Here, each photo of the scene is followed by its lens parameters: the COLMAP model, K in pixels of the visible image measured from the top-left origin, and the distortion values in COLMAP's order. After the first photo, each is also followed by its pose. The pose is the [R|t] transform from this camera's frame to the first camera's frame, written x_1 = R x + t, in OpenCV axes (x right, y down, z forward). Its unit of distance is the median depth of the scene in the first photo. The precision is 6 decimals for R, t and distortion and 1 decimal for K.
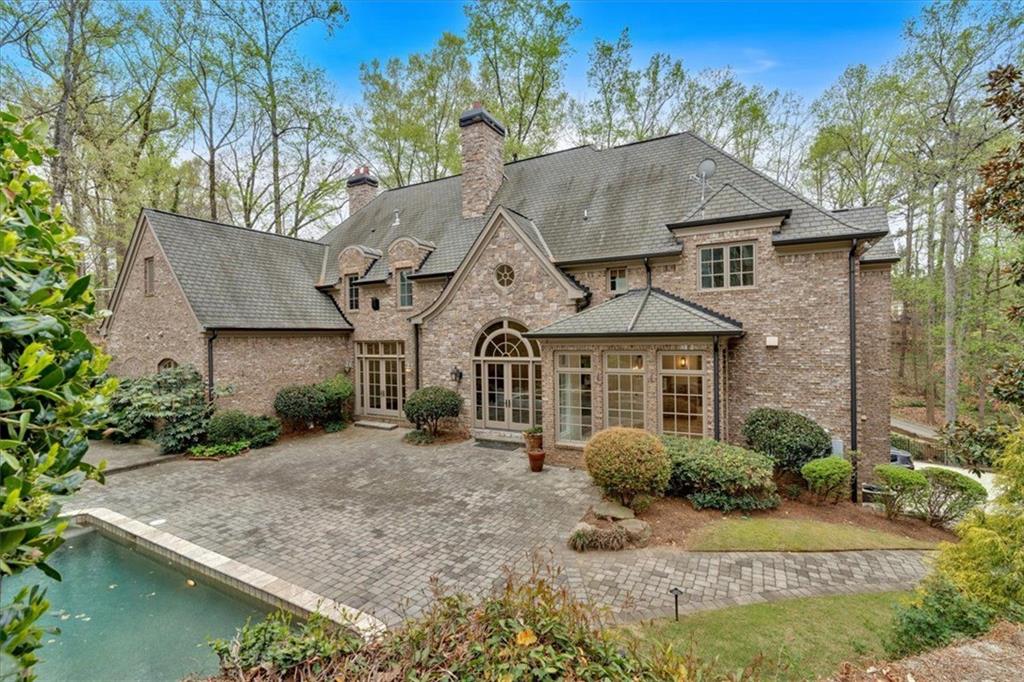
lens RADIAL K [[460.7, 0, 510.4], [0, 460.7, 340.1], [0, 0, 1]] dist [-0.003522, -0.000081]
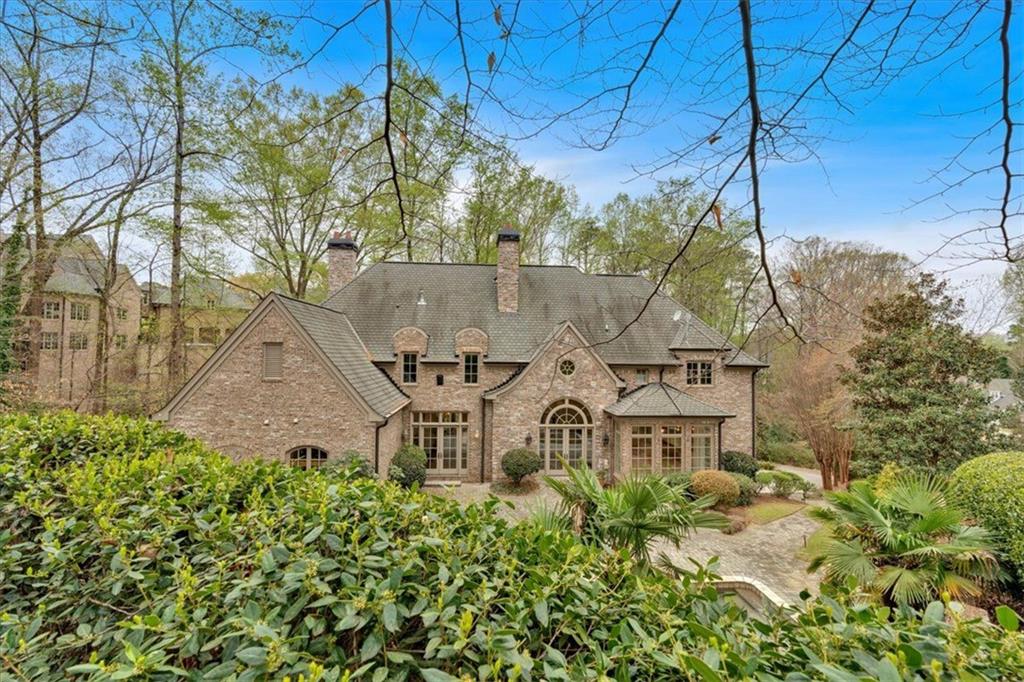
lens RADIAL K [[460.7, 0, 512.0], [0, 460.7, 345.1], [0, 0, 1]] dist [-0.003522, -0.000081]
pose [[0.832896, 0.031713, 0.552520, -0.947263], [-0.019384, 0.999416, -0.028143, -0.165481], [-0.553090, 0.012730, 0.833025, -0.104058]]
